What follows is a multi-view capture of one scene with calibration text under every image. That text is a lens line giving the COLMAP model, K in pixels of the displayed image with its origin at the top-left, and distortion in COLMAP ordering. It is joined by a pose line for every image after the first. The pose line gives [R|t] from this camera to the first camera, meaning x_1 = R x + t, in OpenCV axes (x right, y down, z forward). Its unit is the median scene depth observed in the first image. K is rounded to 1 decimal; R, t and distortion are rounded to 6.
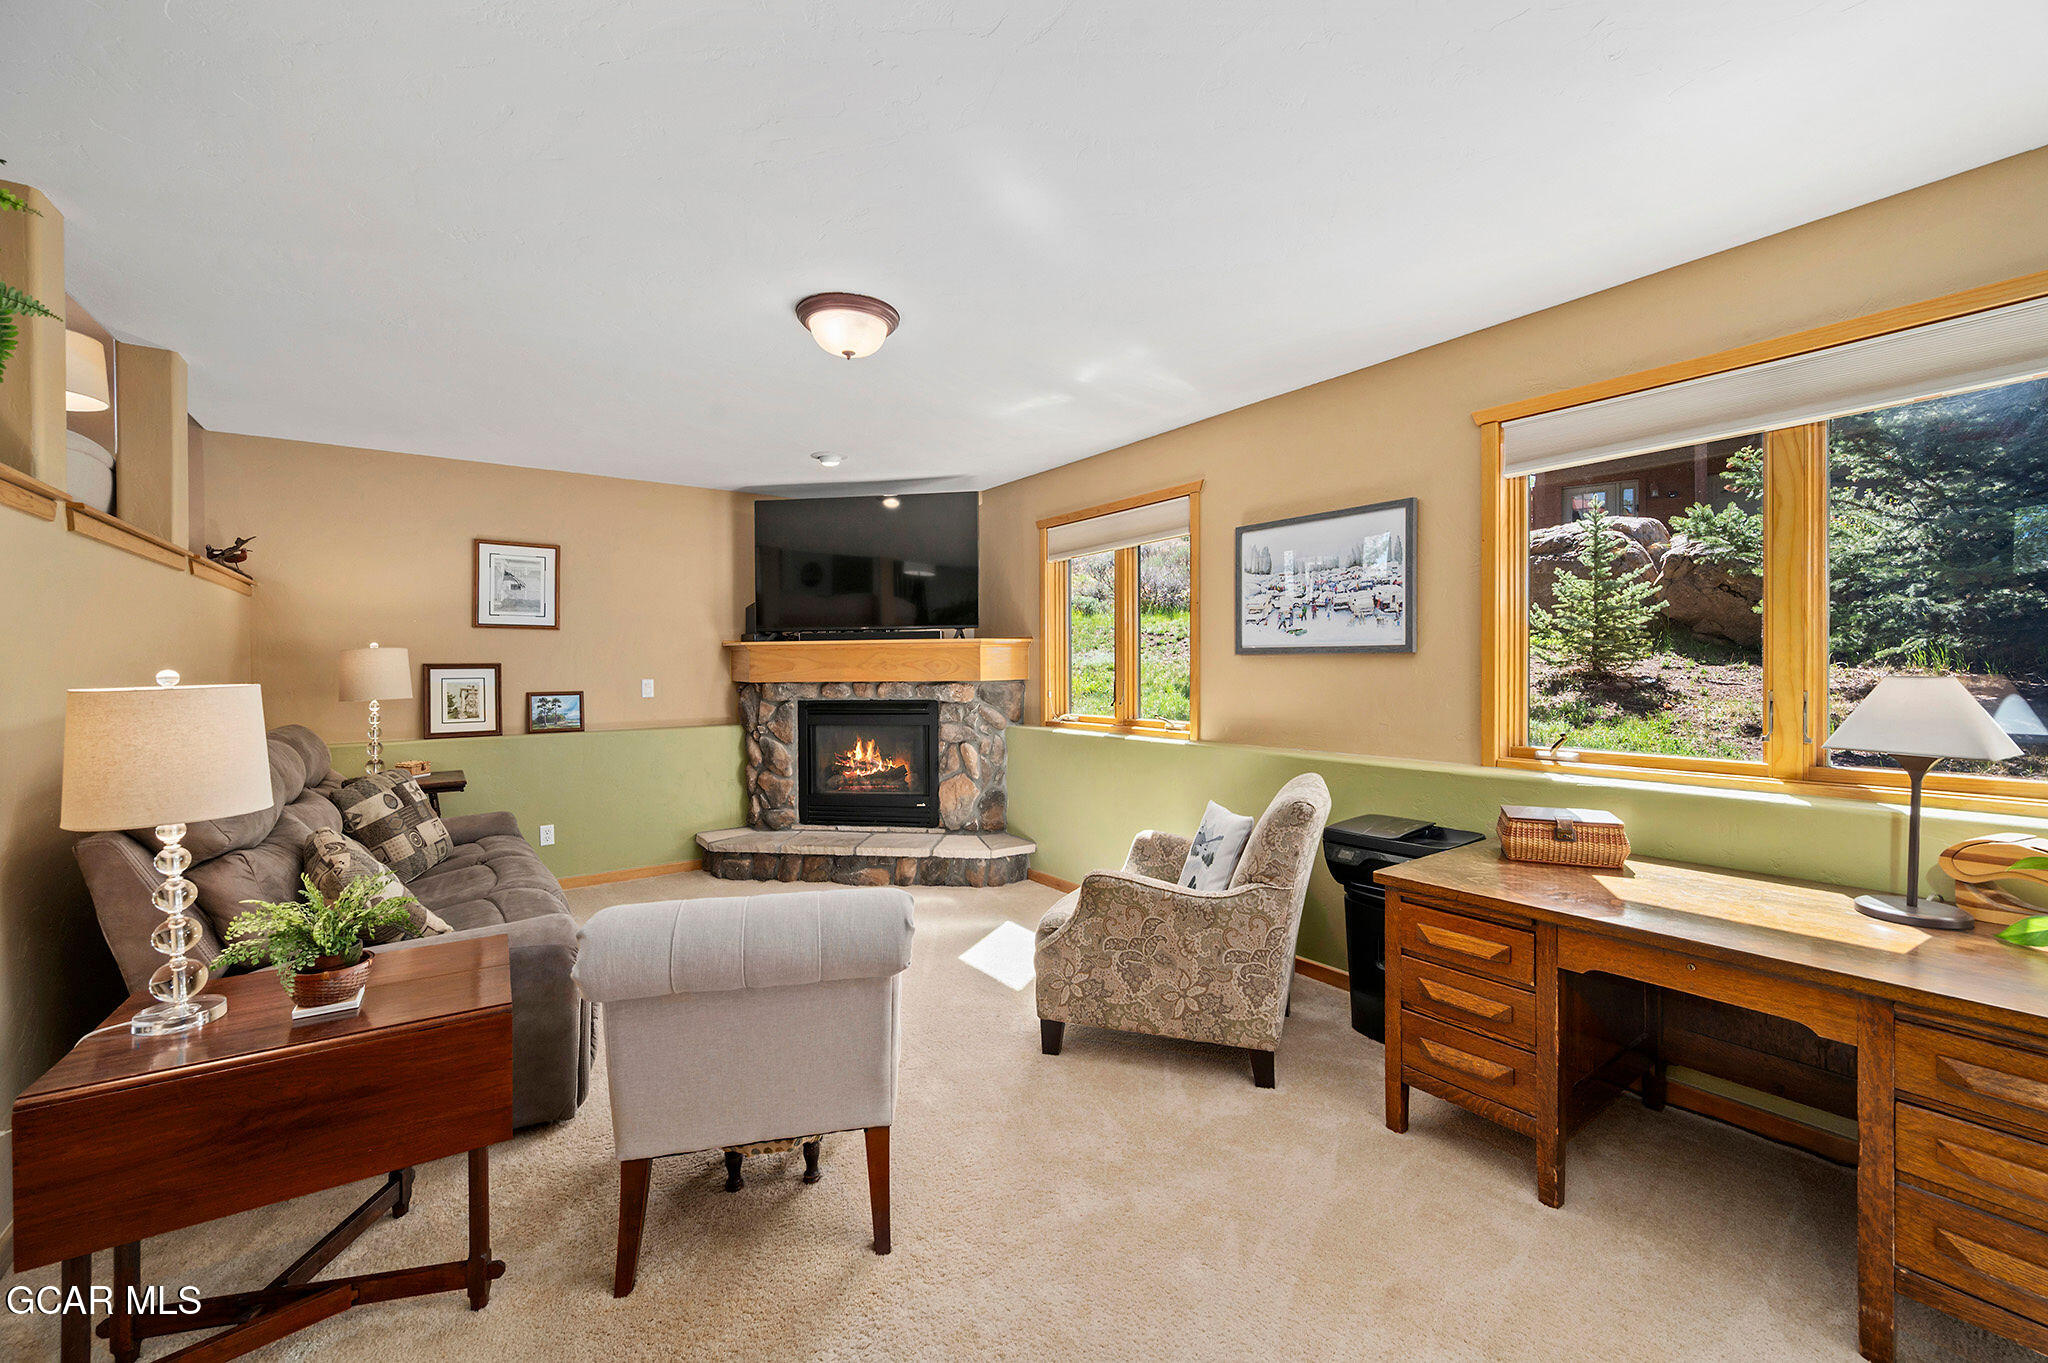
lens RADIAL K [[814.3, 0, 1021.7], [0, 814.3, 670.4], [0, 0, 1]] dist [0.000622, -0.000084]
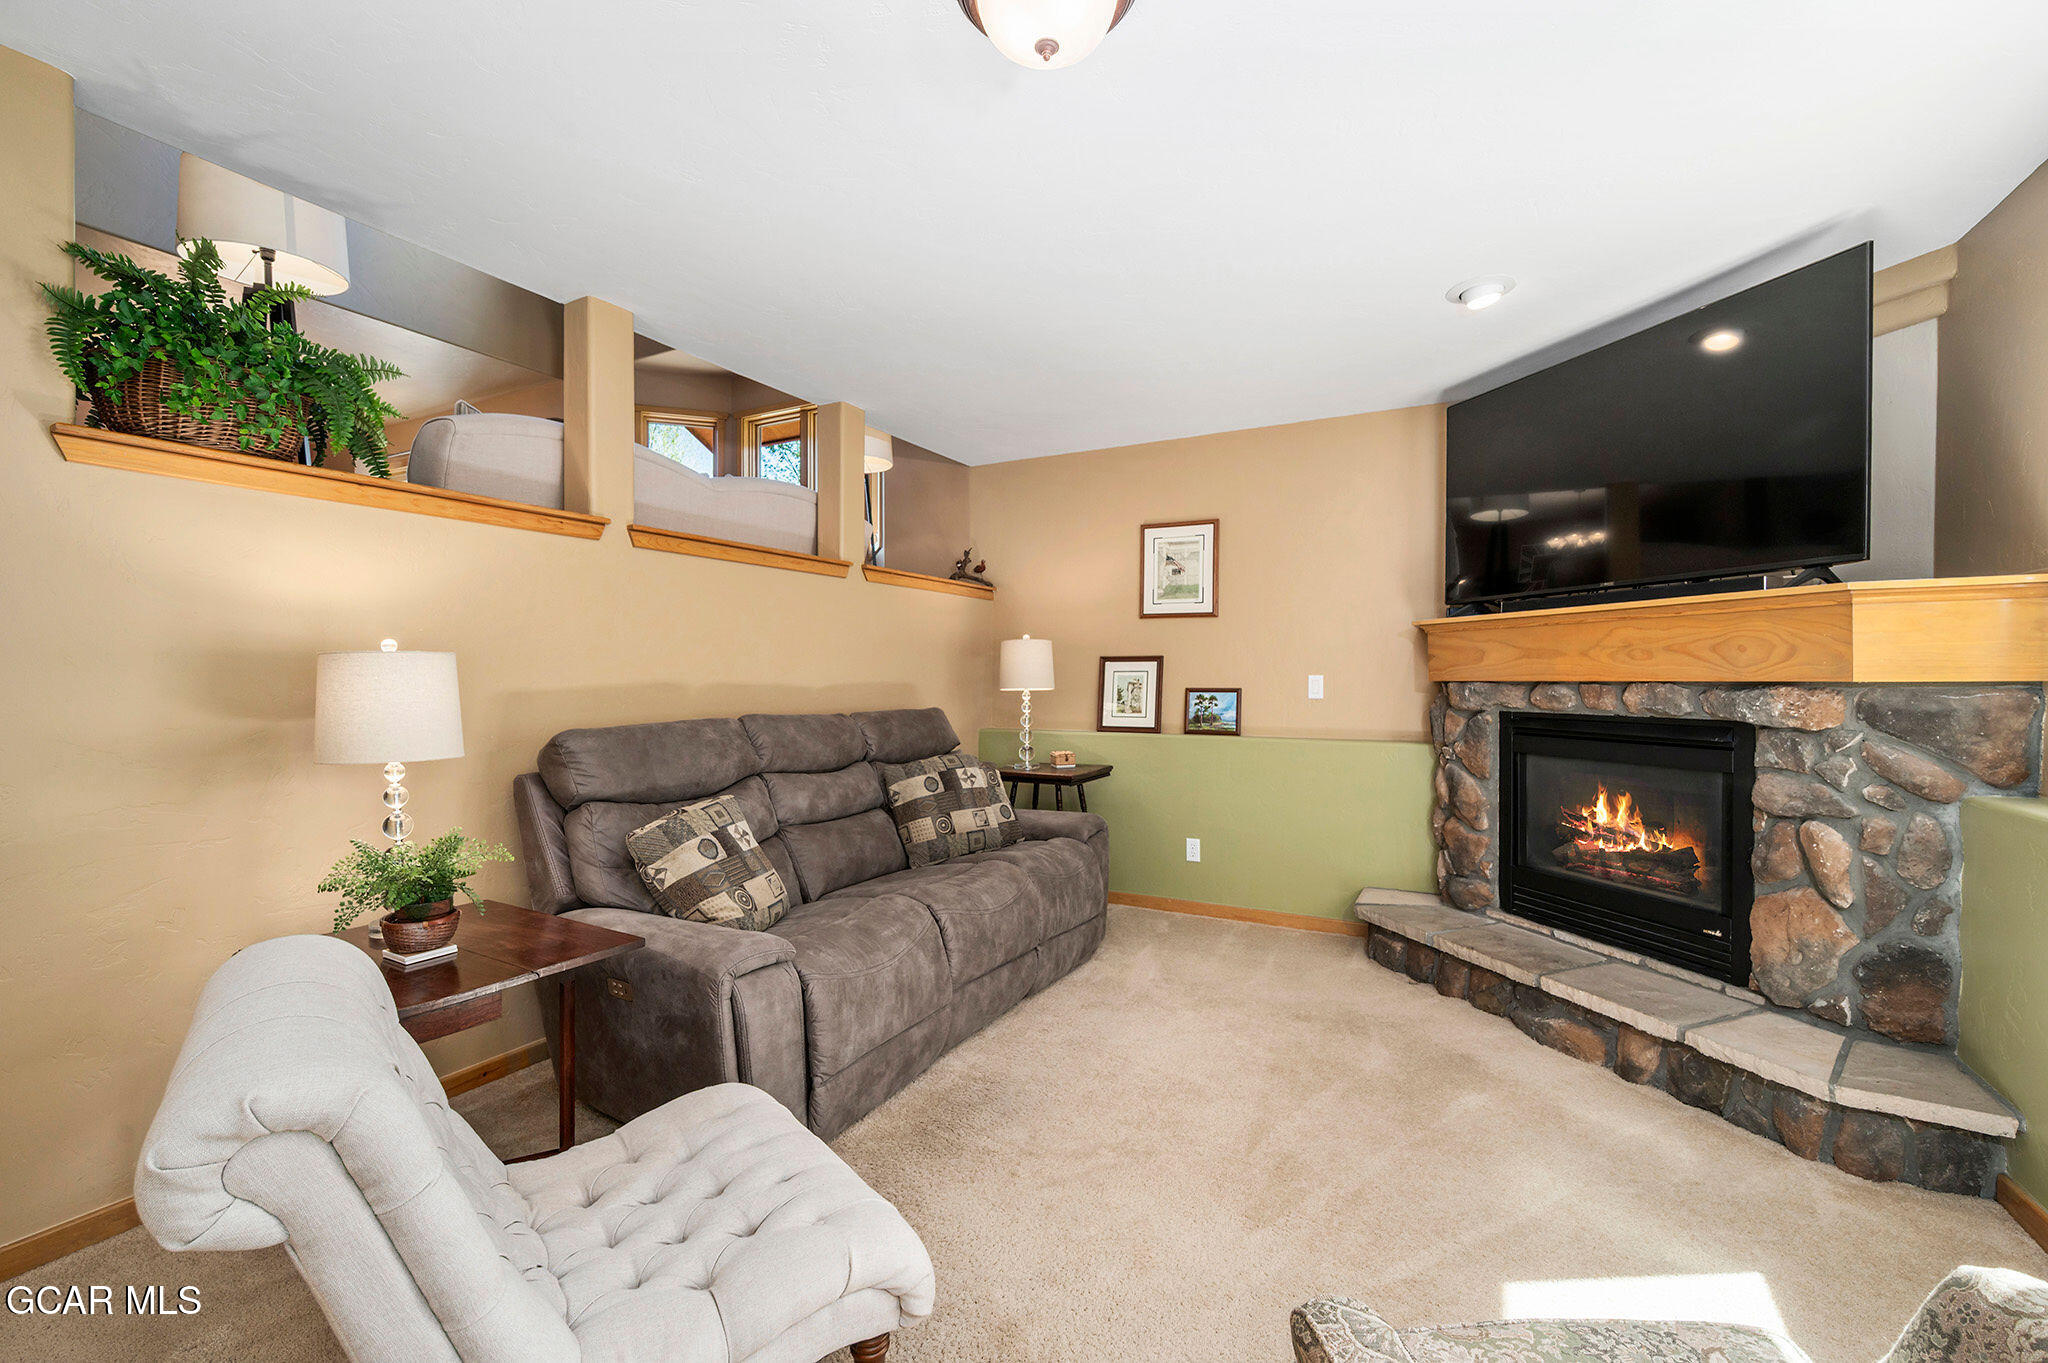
lens RADIAL K [[856.7, 0, 1021.5], [0, 856.7, 688.6], [0, 0, 1]] dist [-0.011768, -0.000192]
pose [[0.430003, 0.018988, -0.902628, 0.159685], [-0.009791, 0.999818, 0.016369, 0.013501], [0.902774, 0.001799, 0.430111, 0.407060]]
